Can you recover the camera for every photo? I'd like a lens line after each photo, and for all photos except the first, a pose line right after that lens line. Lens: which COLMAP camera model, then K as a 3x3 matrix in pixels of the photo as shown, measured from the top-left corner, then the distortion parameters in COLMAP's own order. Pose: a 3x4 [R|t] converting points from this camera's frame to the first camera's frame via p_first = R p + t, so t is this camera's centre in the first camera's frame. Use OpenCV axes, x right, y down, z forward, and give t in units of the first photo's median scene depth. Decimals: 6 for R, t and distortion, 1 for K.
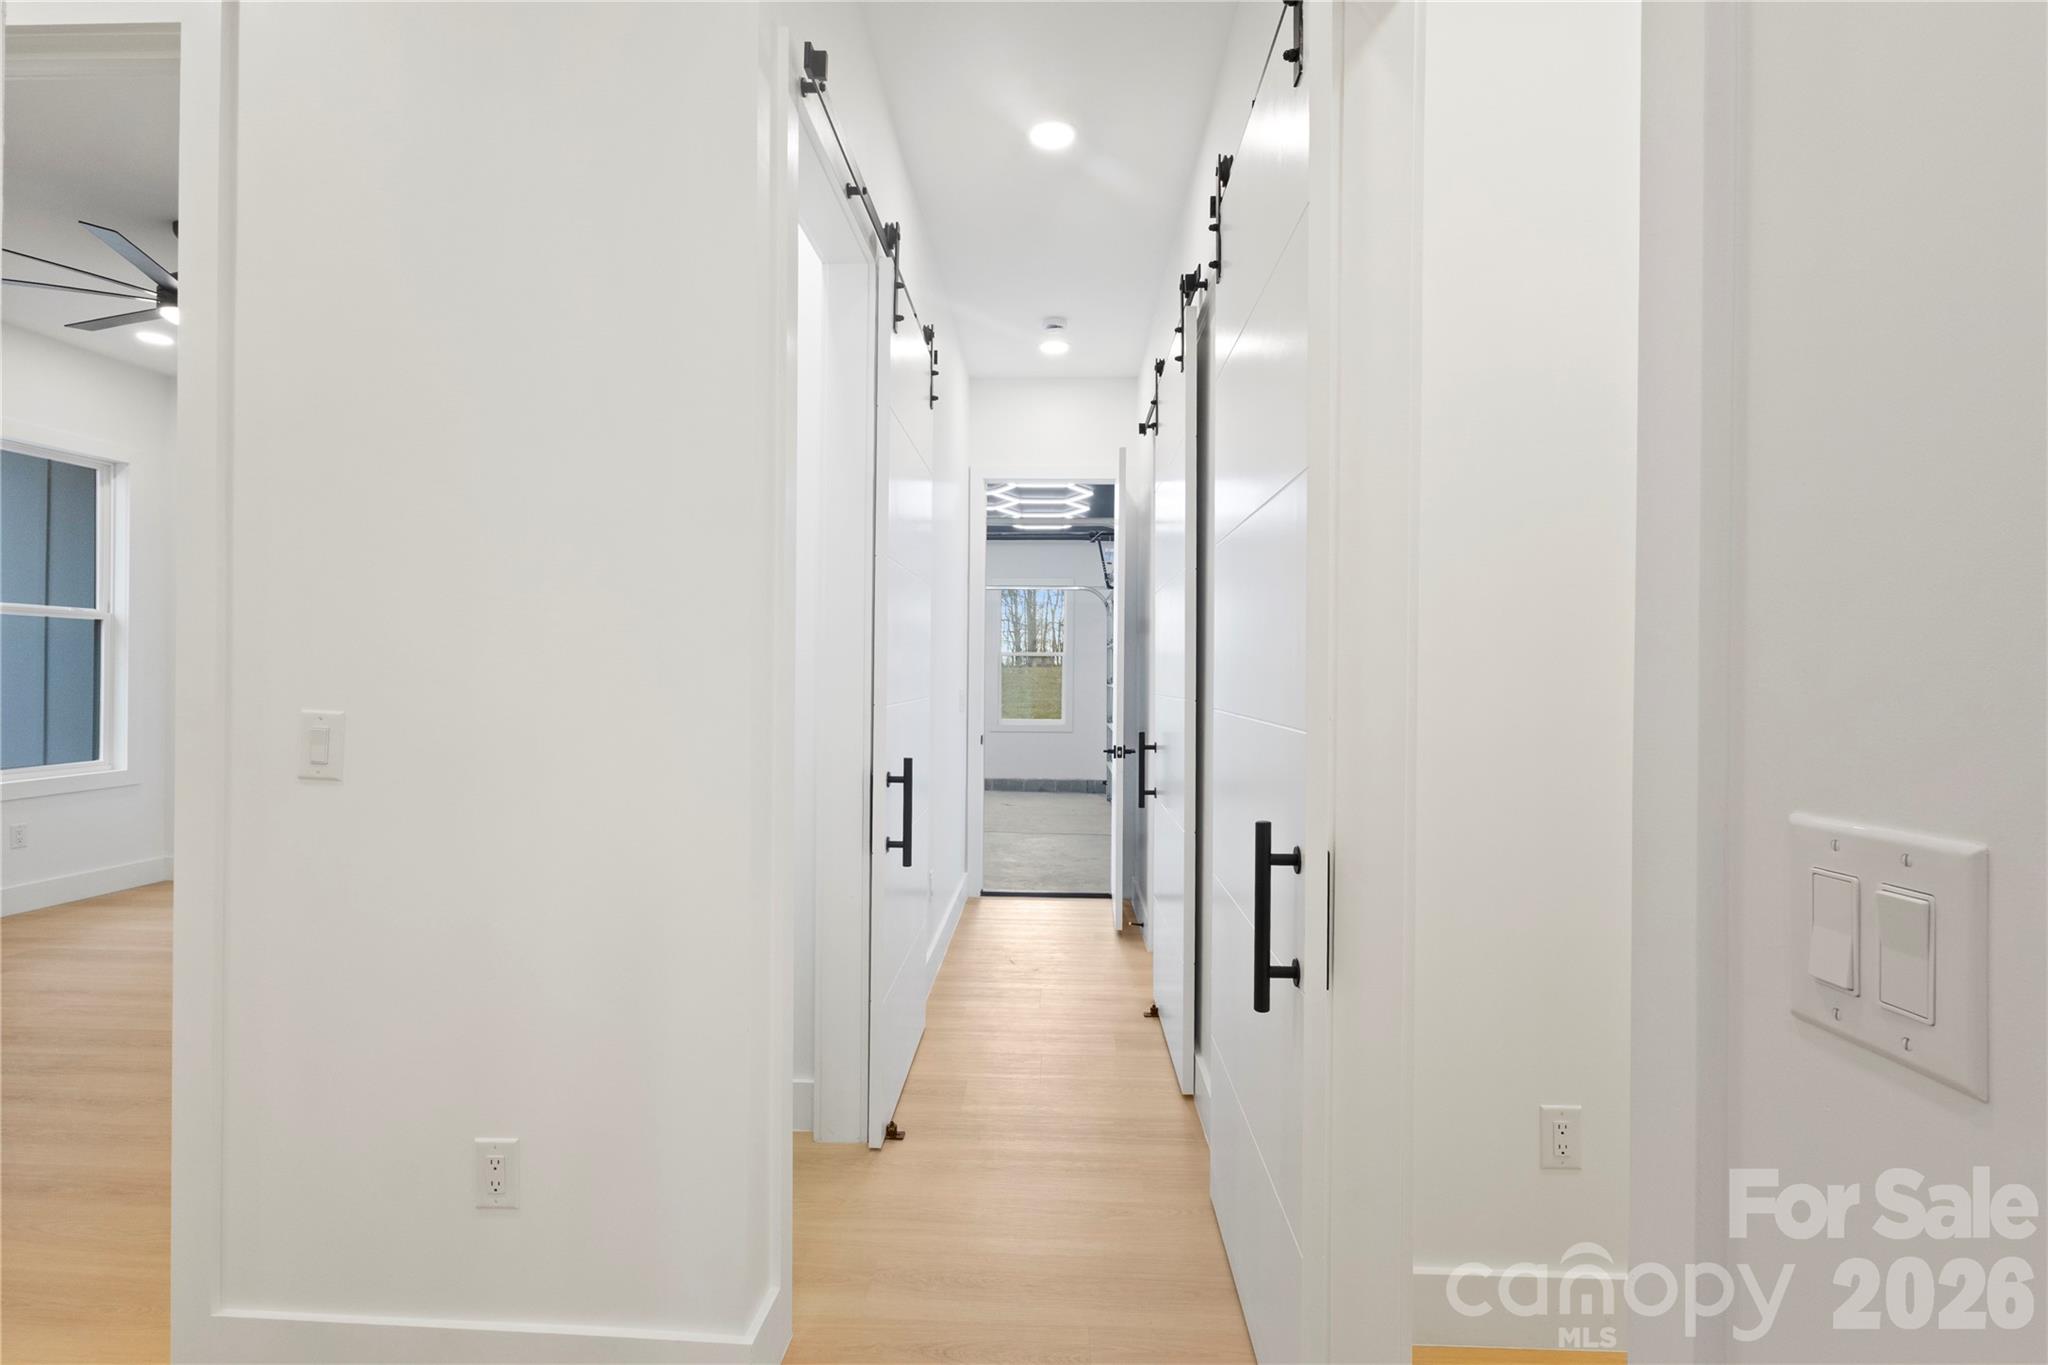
lens RADIAL K [[951.8, 0, 1015.4], [0, 951.8, 679.3], [0, 0, 1]] dist [0.005131, 0.000548]
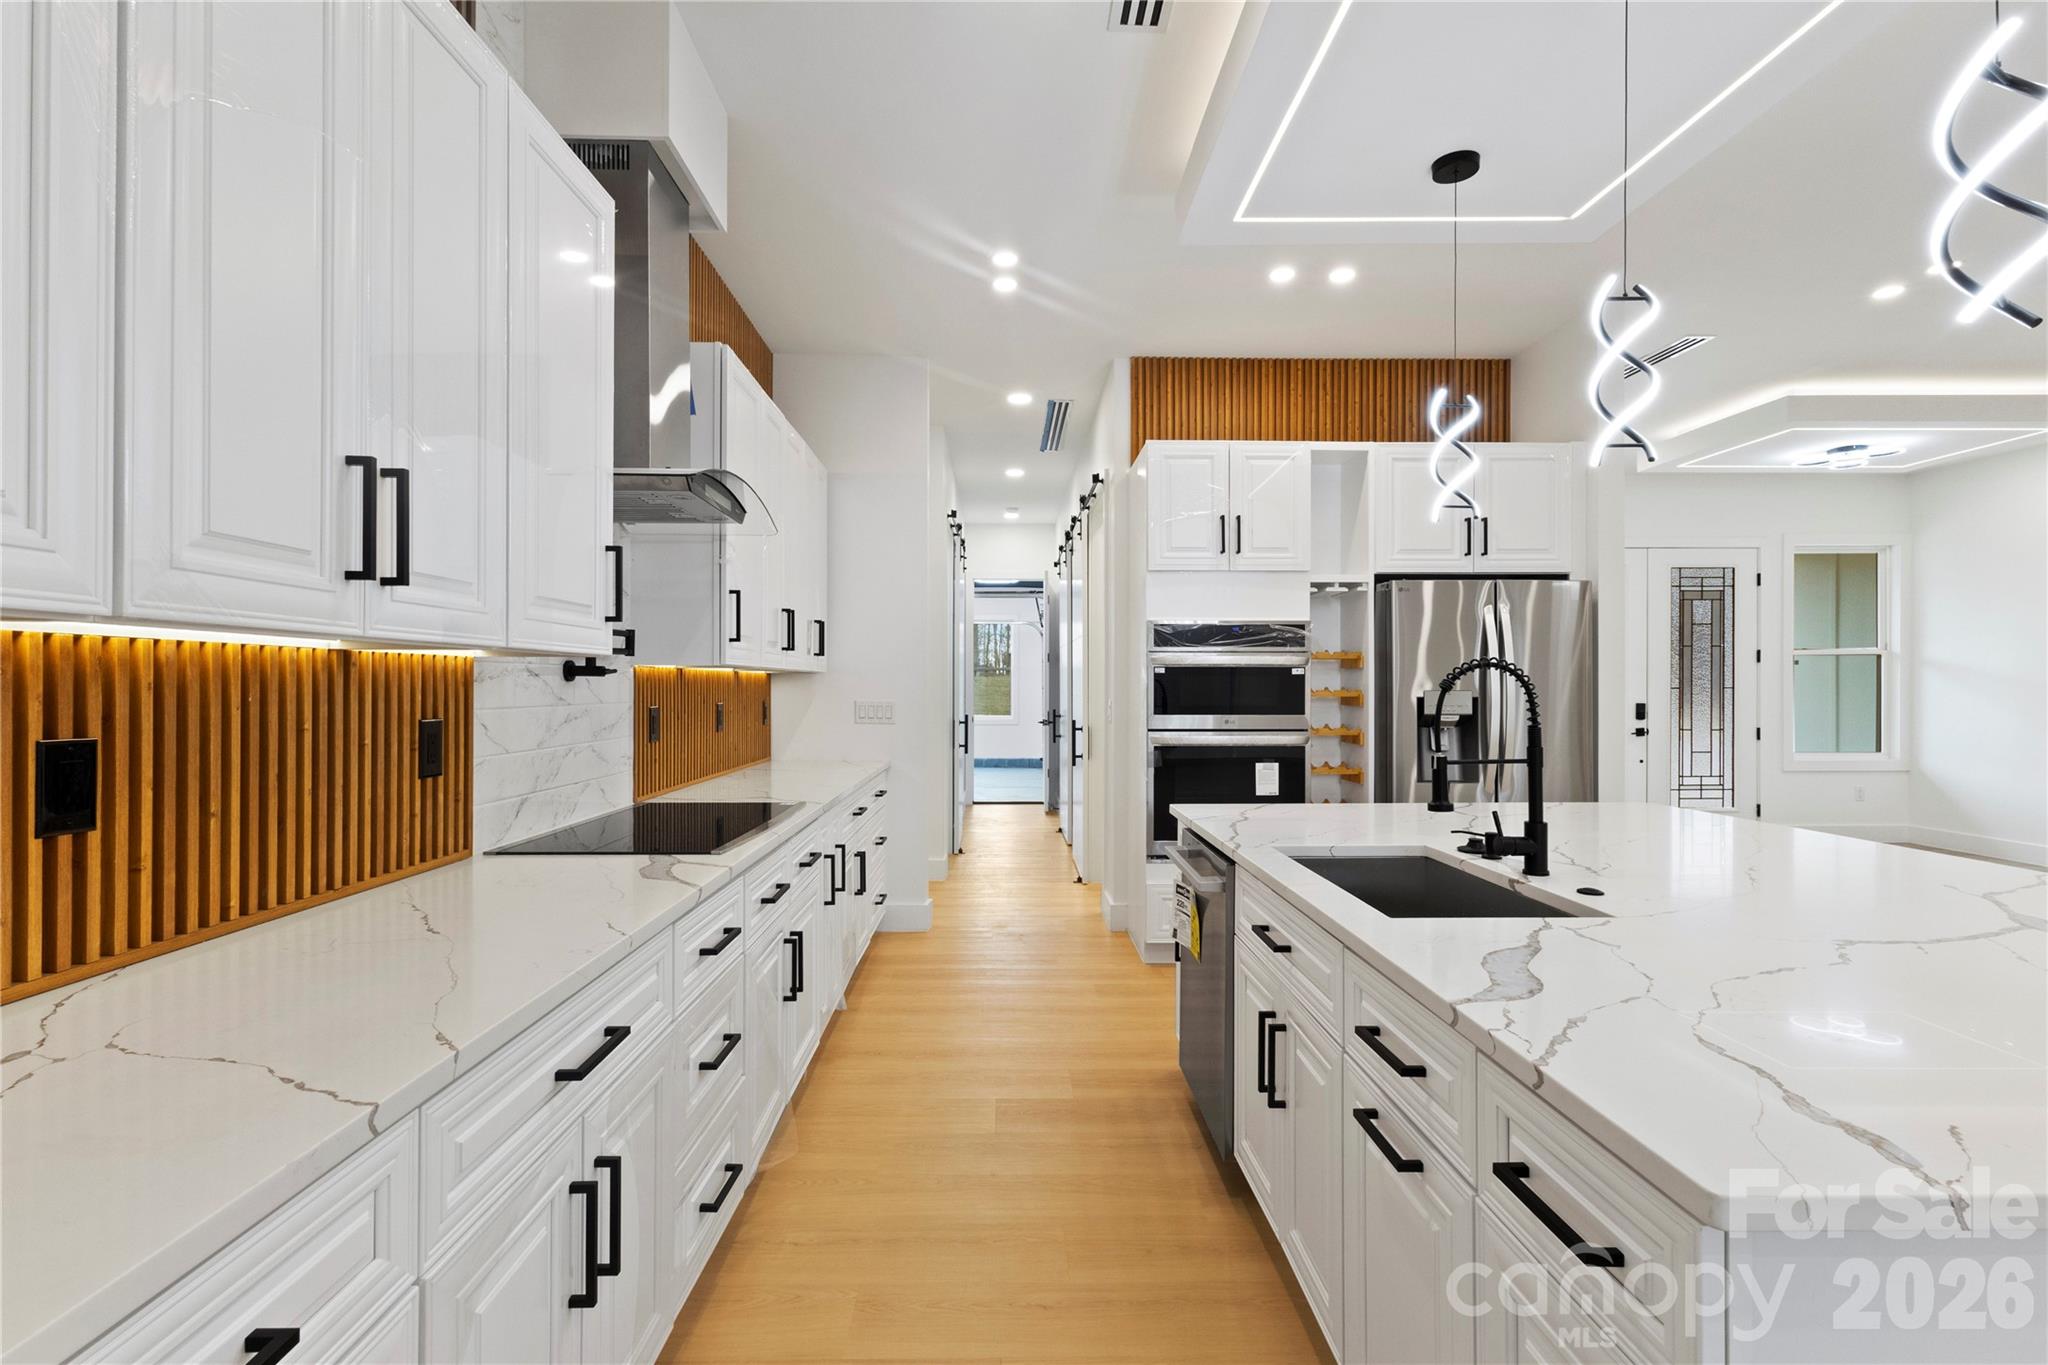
lens RADIAL K [[951.8, 0, 1017.6], [0, 951.8, 683.7], [0, 0, 1]] dist [0.005131, 0.000548]
pose [[0.997884, -0.009722, 0.064282, -0.075575], [0.009977, 0.999944, -0.003640, 0.001899], [-0.064243, 0.004274, 0.997925, -0.961269]]
